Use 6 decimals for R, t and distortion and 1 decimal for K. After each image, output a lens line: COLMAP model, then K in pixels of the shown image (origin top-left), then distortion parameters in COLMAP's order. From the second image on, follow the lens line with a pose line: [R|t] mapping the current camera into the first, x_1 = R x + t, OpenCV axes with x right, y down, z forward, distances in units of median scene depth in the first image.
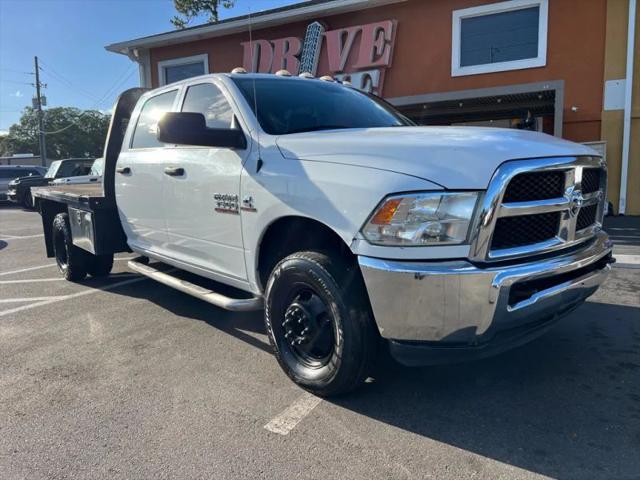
lens RADIAL K [[480.4, 0, 324.6], [0, 480.4, 256.5], [0, 0, 1]] dist [0.054015, -0.077404]
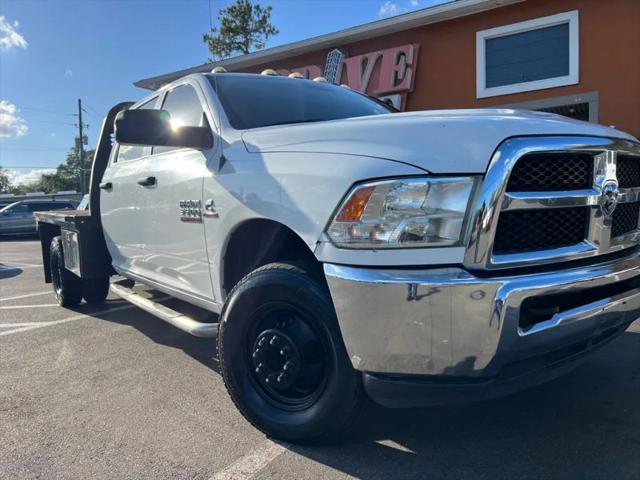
lens RADIAL K [[481.1, 0, 319.1], [0, 481.1, 256.6], [0, 0, 1]] dist [0.043919, -0.055256]
pose [[0.996925, -0.003219, -0.078291, 0.085373], [-0.002234, 0.997582, -0.069462, 0.029022], [0.078325, 0.069423, 0.994508, 0.147406]]
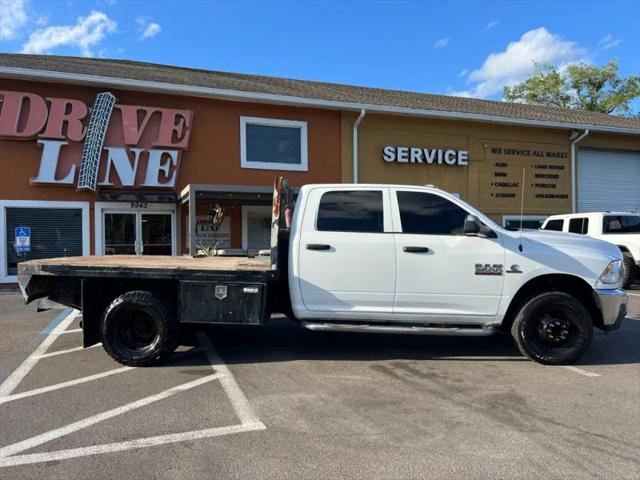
lens RADIAL K [[481.1, 0, 319.1], [0, 481.1, 256.6], [0, 0, 1]] dist [0.043919, -0.055256]
pose [[0.676916, -0.004474, 0.736046, -1.658590], [0.109459, 0.989474, -0.094652, -0.054710], [-0.727876, 0.144639, 0.670281, 0.284457]]
